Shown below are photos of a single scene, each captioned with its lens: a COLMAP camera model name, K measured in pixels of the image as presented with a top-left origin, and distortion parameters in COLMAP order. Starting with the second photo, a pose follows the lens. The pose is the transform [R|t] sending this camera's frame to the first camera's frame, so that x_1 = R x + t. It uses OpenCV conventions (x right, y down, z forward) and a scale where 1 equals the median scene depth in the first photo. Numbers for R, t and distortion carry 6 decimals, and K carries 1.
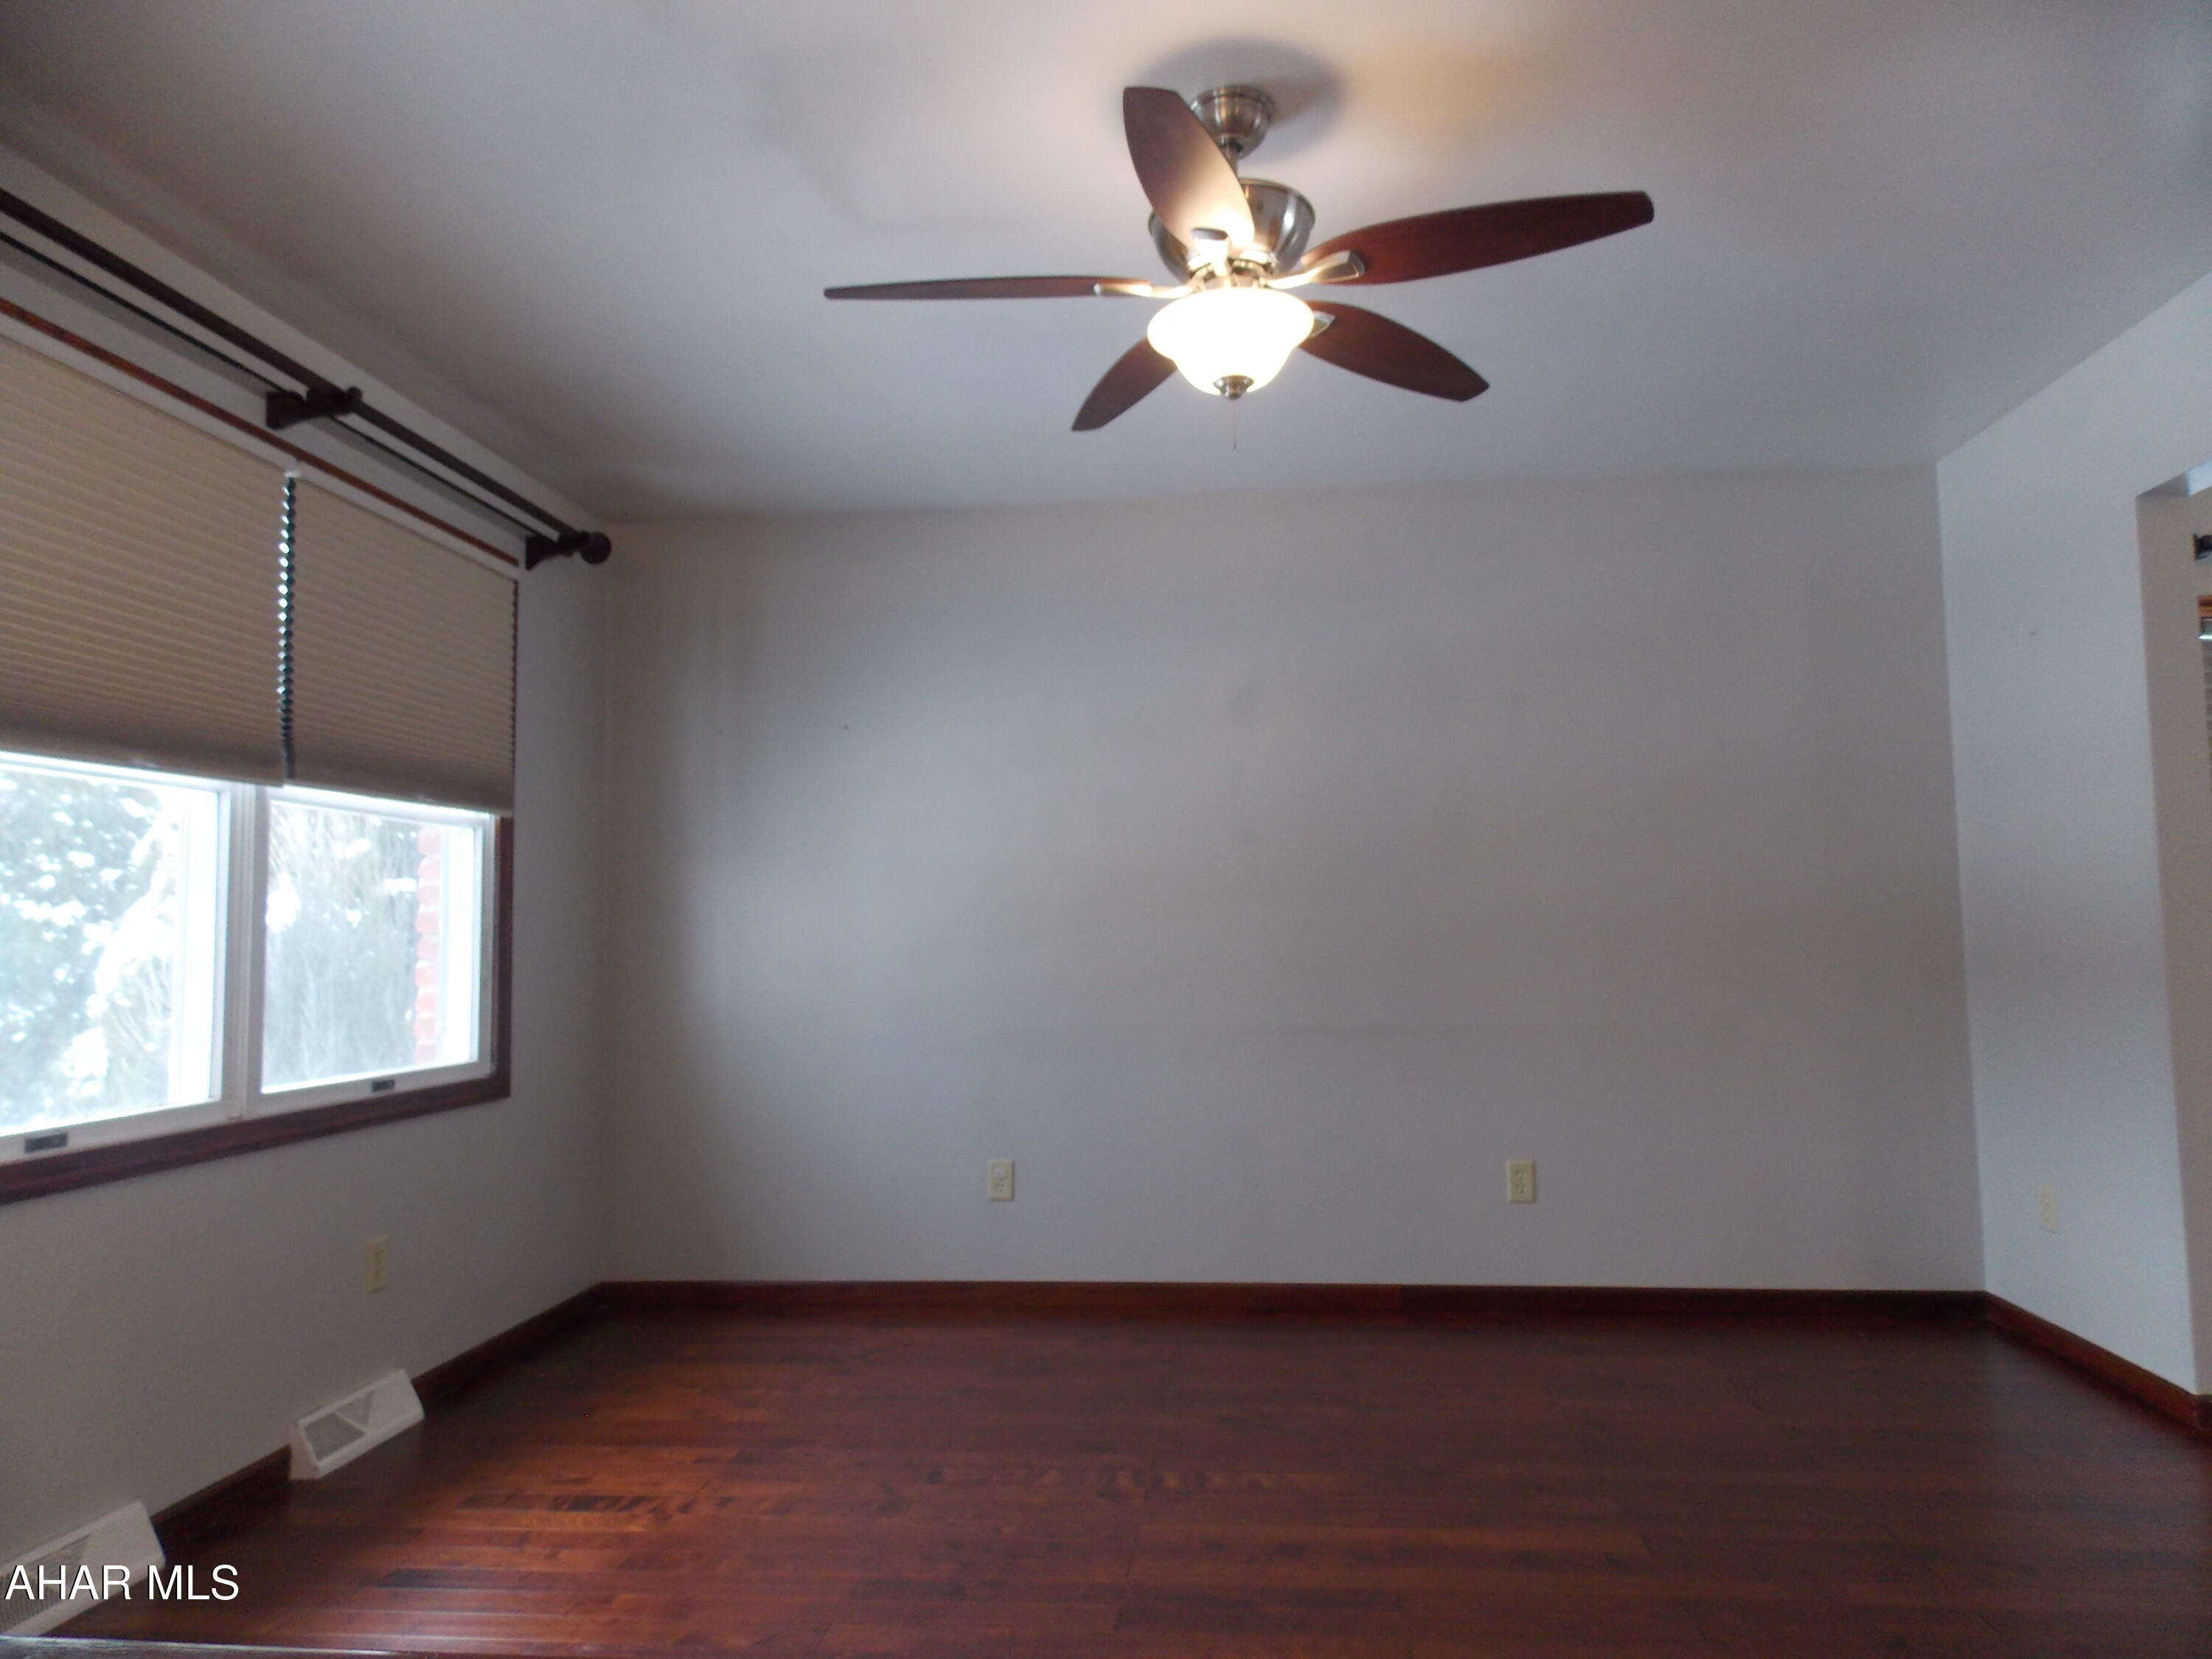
lens RADIAL K [[1461.9, 0, 1119.0], [0, 1461.9, 818.5], [0, 0, 1]] dist [0.003647, -0.005465]
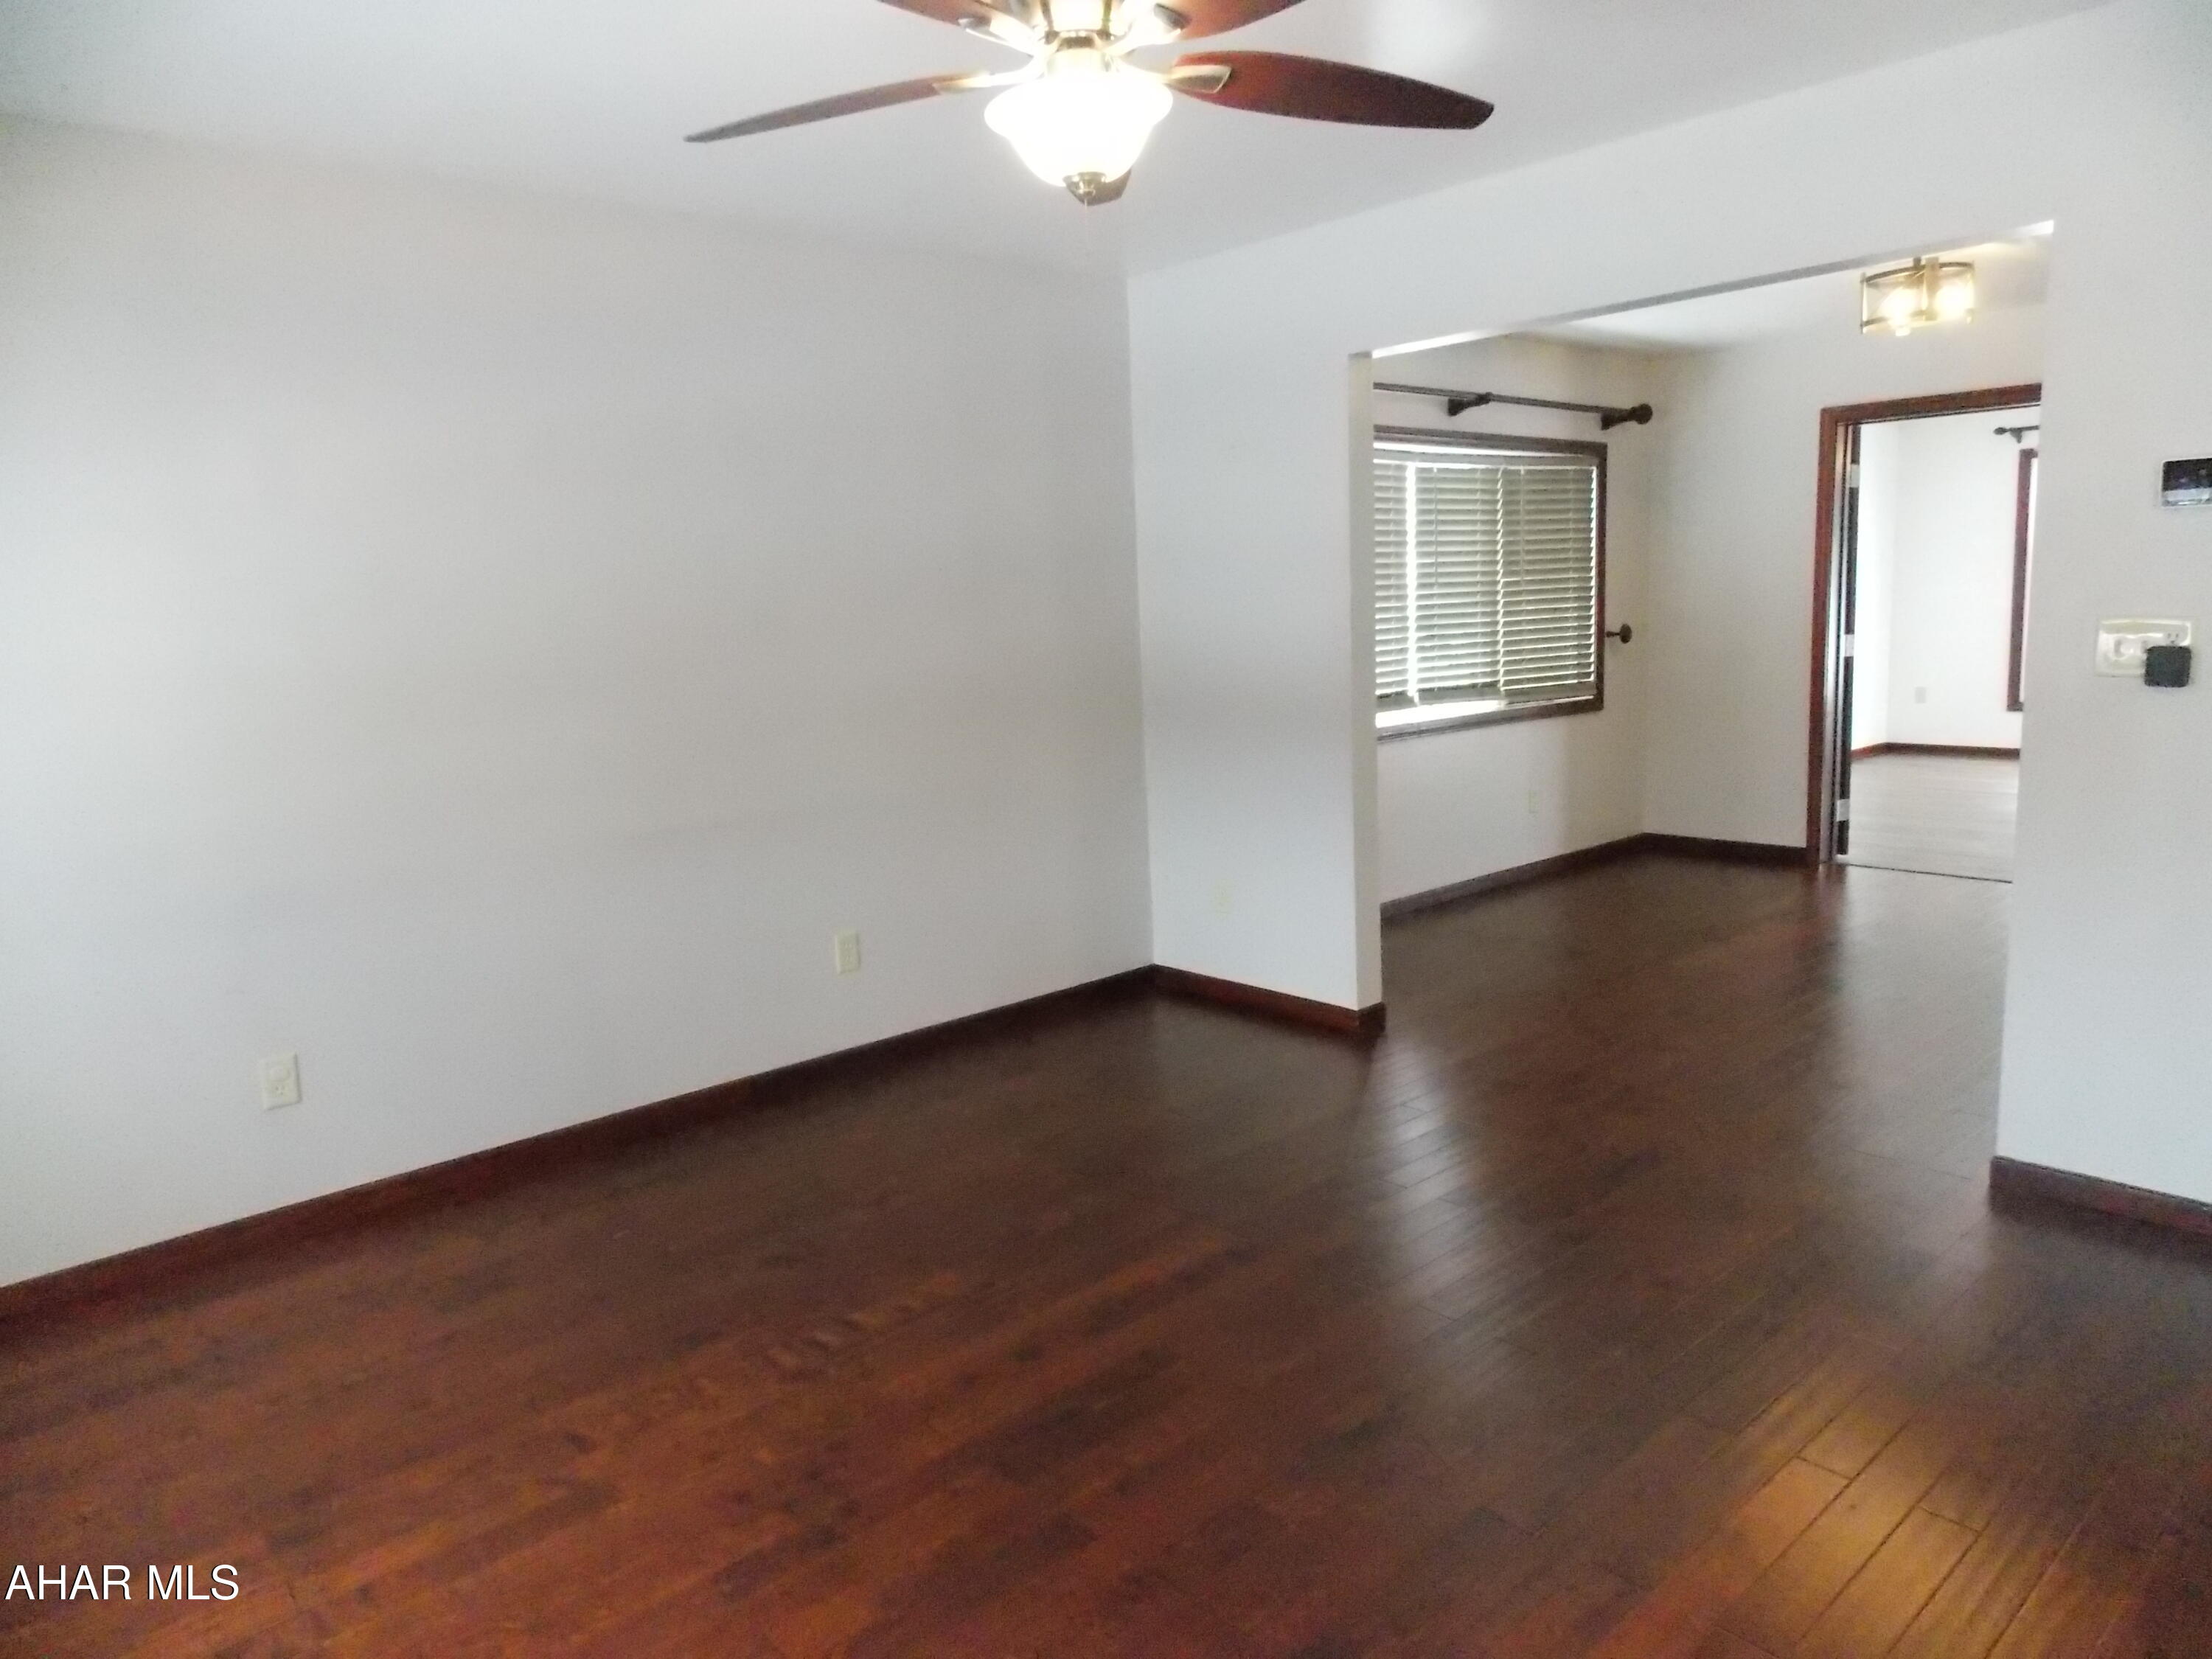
lens RADIAL K [[1461.9, 0, 1119.3], [0, 1461.9, 832.9], [0, 0, 1]] dist [0.003647, -0.005465]
pose [[0.667752, -0.136834, 0.731699, -0.470537], [-0.025443, 0.978190, 0.206149, -0.072708], [-0.743949, -0.156273, 0.649707, 0.268809]]
